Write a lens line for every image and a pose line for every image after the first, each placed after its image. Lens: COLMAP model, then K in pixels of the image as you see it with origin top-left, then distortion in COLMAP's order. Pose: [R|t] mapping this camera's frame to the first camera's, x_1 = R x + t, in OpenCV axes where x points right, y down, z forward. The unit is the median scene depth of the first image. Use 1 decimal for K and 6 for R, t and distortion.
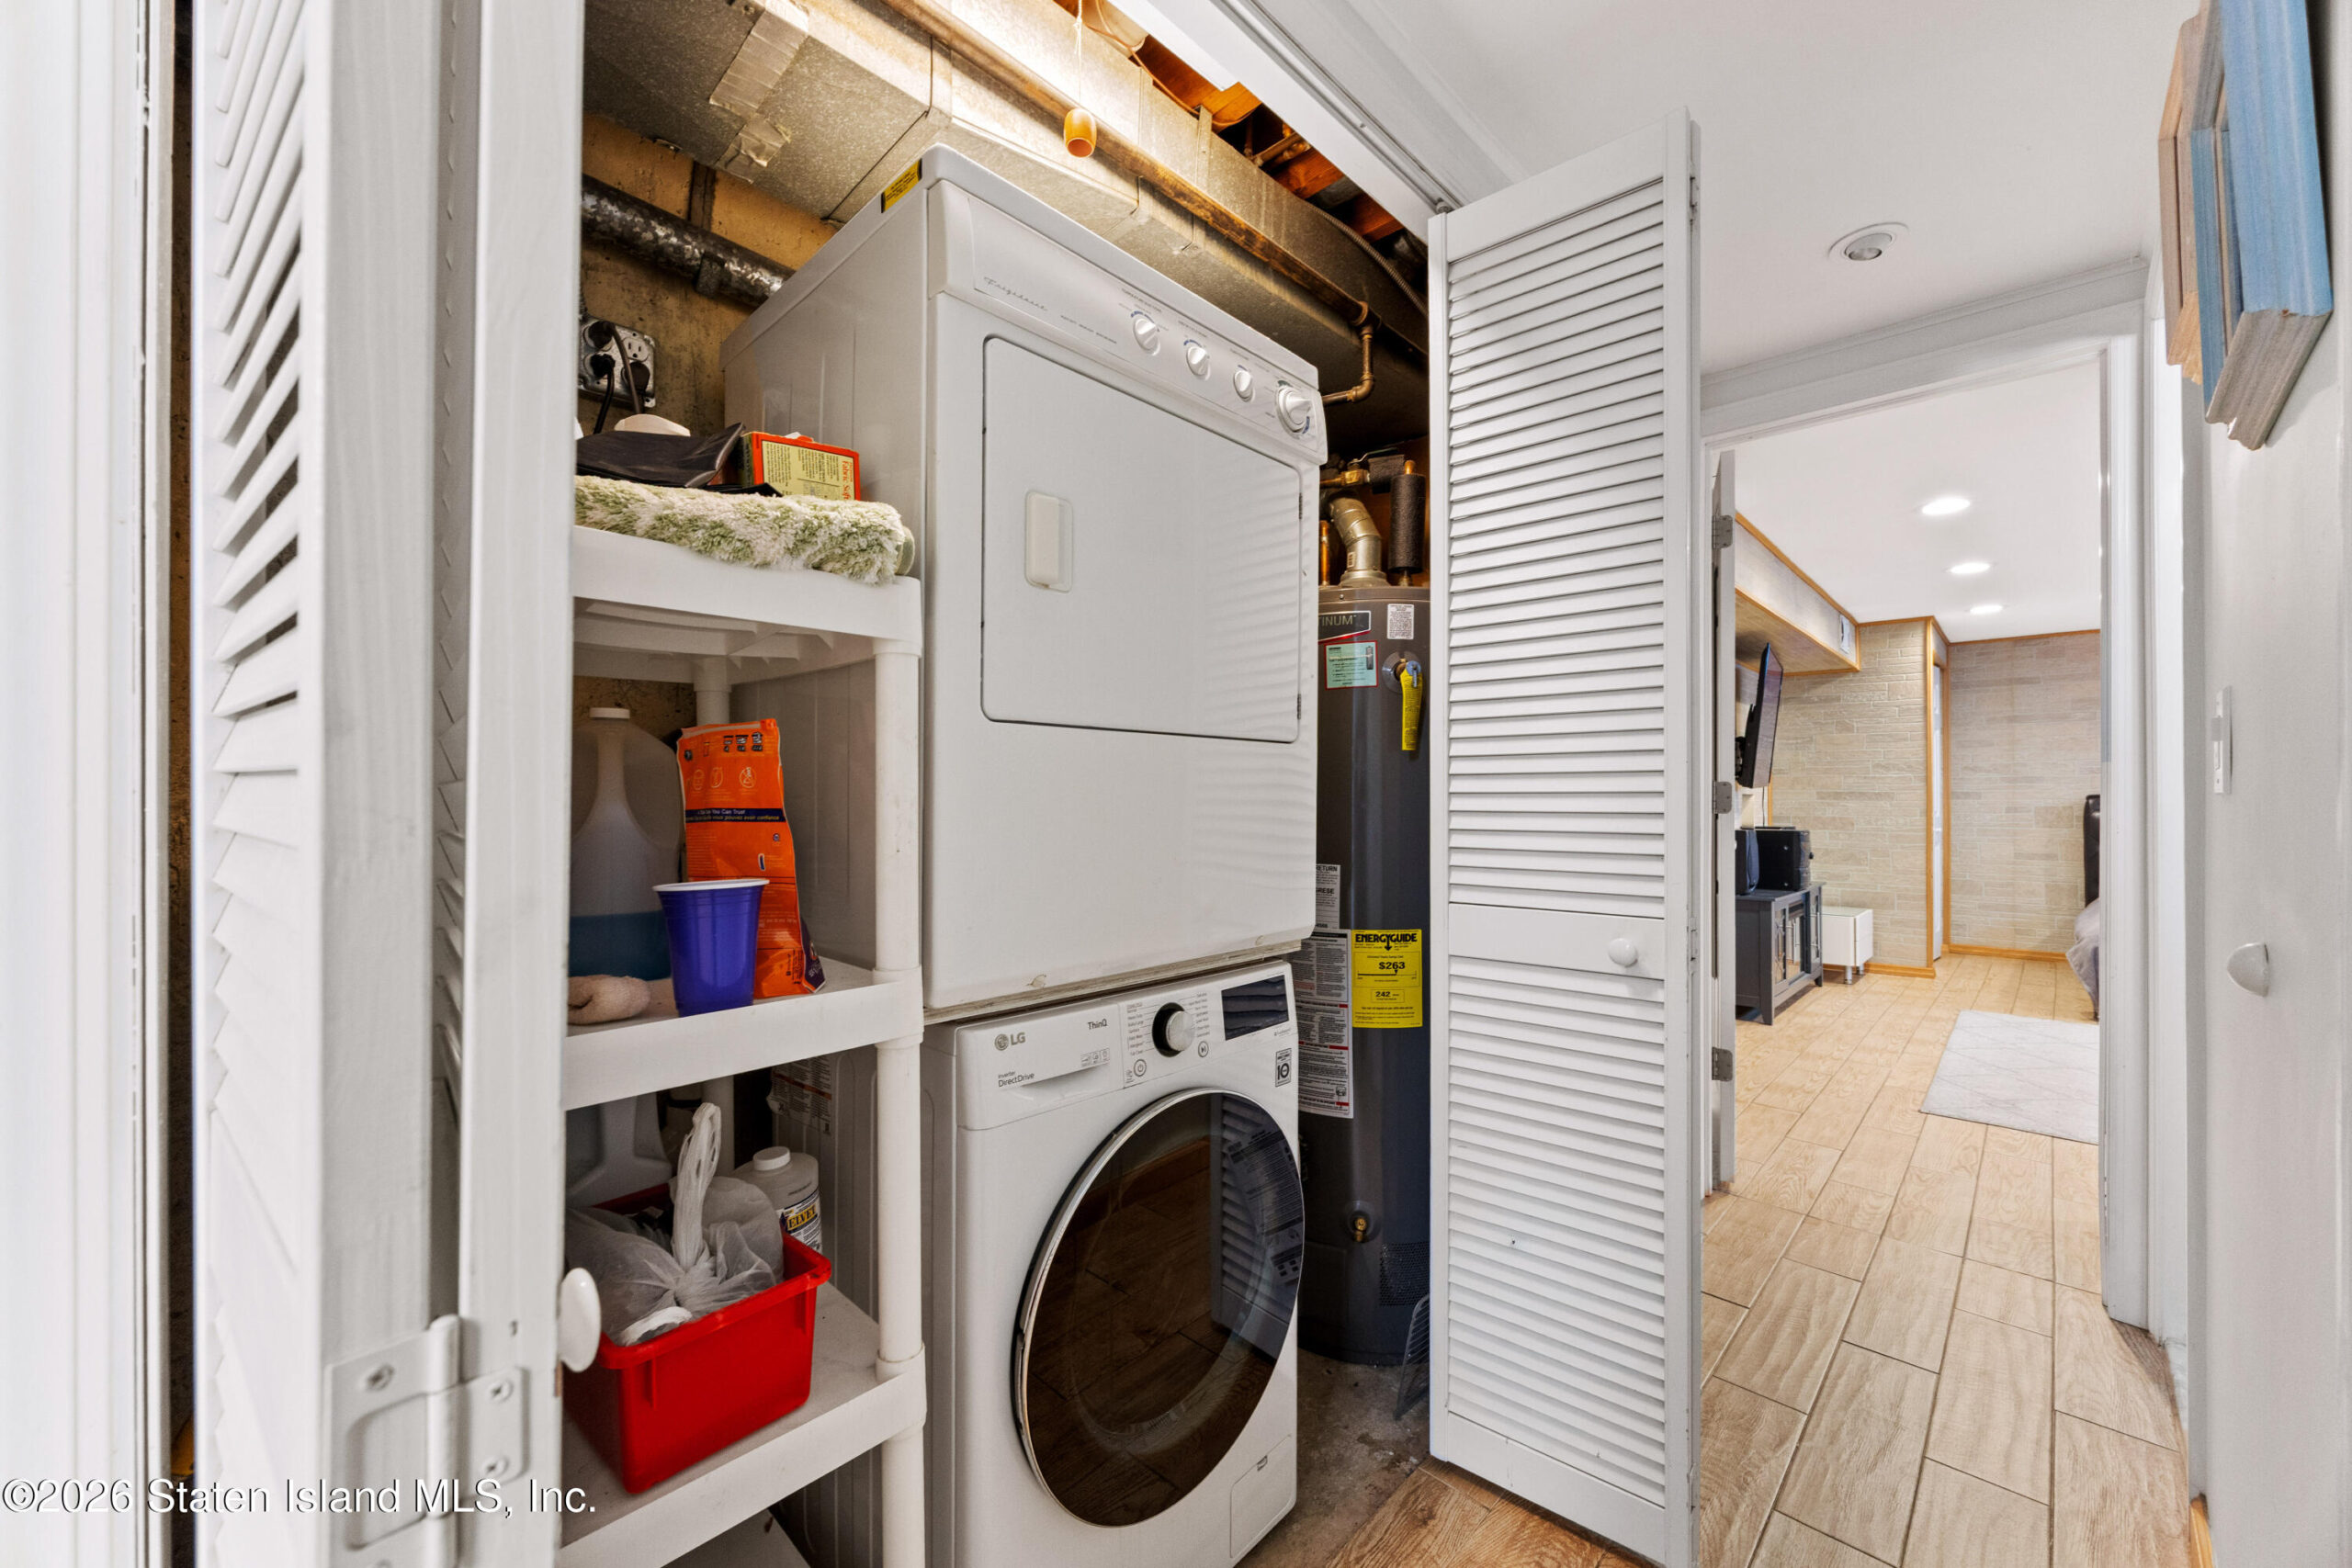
lens RADIAL K [[900.7, 0, 1170.5], [0, 900.7, 790.9], [0, 0, 1]] dist [-0.001454, -0.000105]
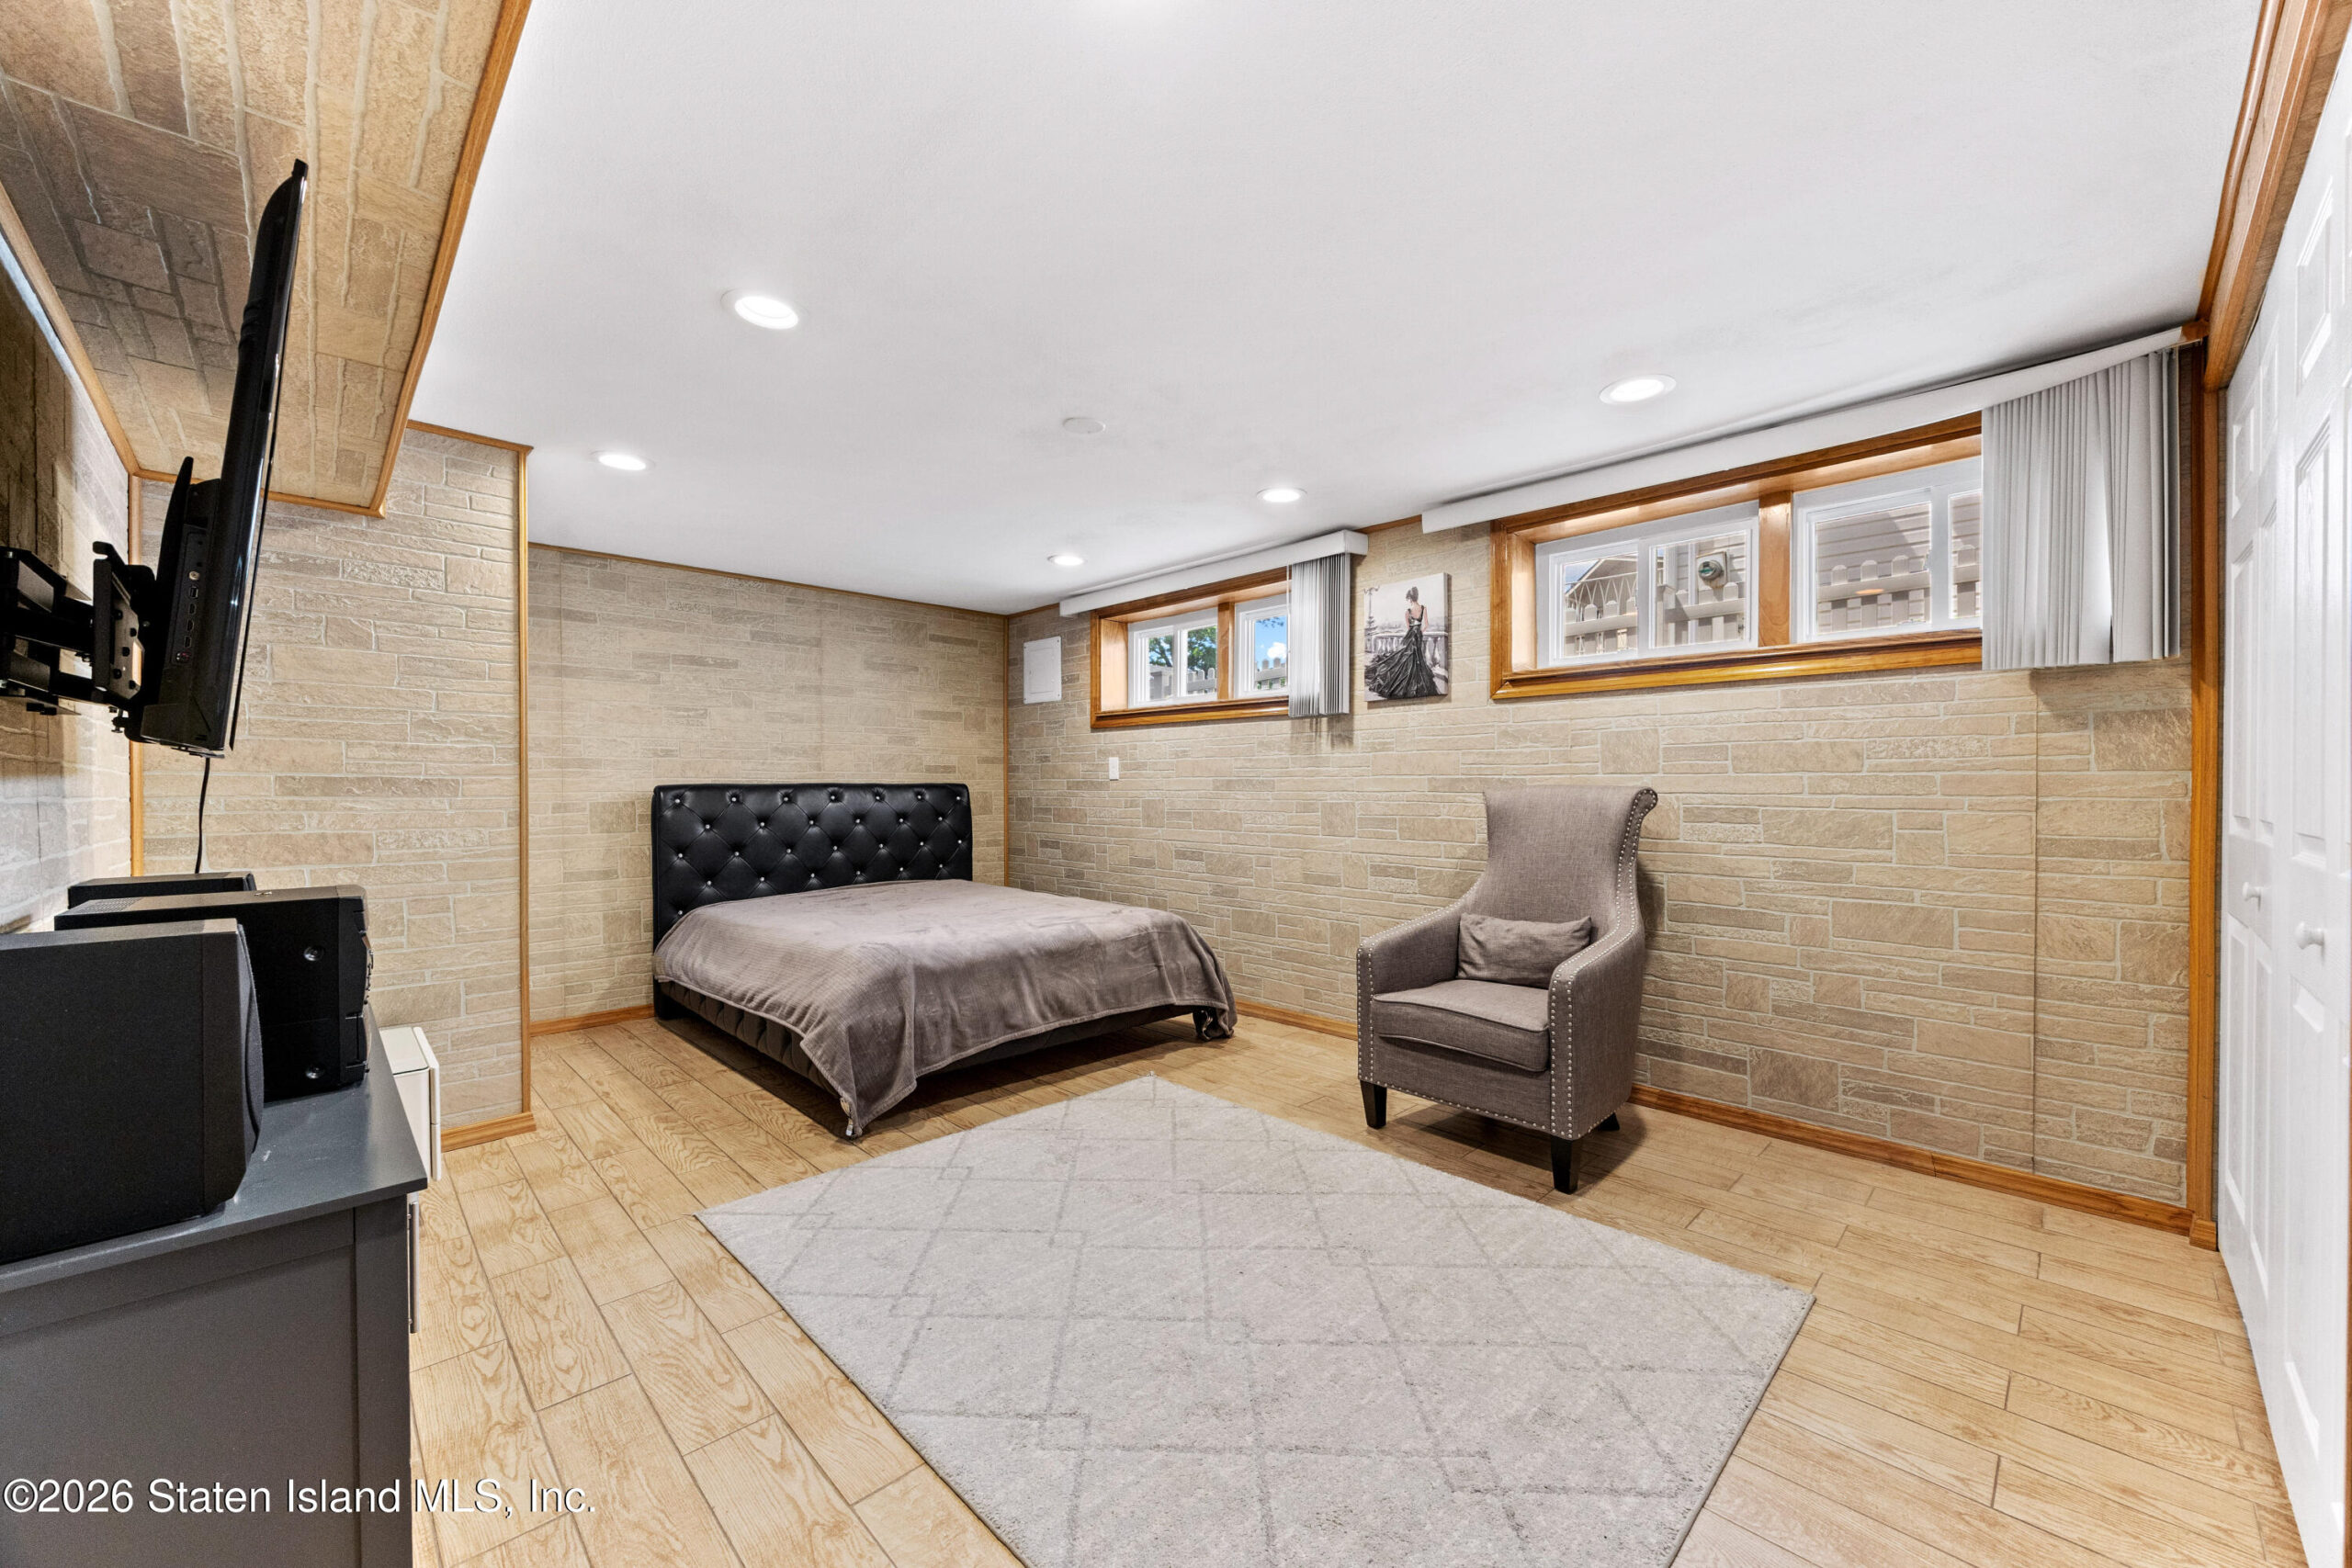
lens RADIAL K [[900.7, 0, 1170.5], [0, 900.7, 790.9], [0, 0, 1]] dist [-0.001454, -0.000105]
pose [[0.029172, -0.004388, 0.999565, 0.301442], [-0.003021, 0.999985, 0.004478, 0.004316], [-0.999570, -0.003150, 0.029158, 0.559717]]
